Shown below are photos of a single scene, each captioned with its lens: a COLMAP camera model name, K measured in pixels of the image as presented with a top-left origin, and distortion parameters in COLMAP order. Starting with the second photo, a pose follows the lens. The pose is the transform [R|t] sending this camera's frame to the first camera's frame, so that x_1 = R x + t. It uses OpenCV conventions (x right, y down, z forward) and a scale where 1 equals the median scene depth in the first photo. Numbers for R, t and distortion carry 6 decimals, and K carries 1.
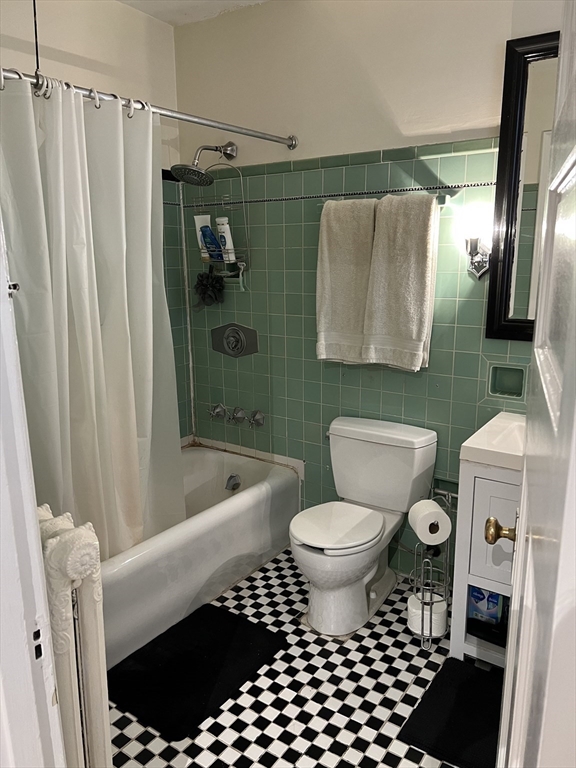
lens RADIAL K [[581.5, 0, 287.8], [0, 581.5, 382.0], [0, 0, 1]] dist [0.048388, -0.048602]
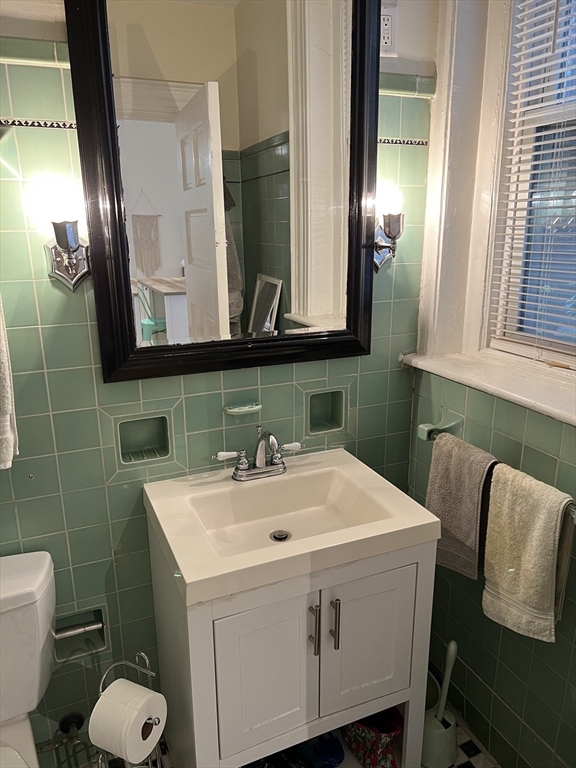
lens RADIAL K [[581.5, 0, 288.0], [0, 581.5, 387.3], [0, 0, 1]] dist [0.048388, -0.048602]
pose [[0.529688, -0.227485, 0.817118, -0.068427], [0.191898, 0.970525, 0.145797, -0.125955], [-0.826200, 0.079576, 0.557729, 0.501606]]
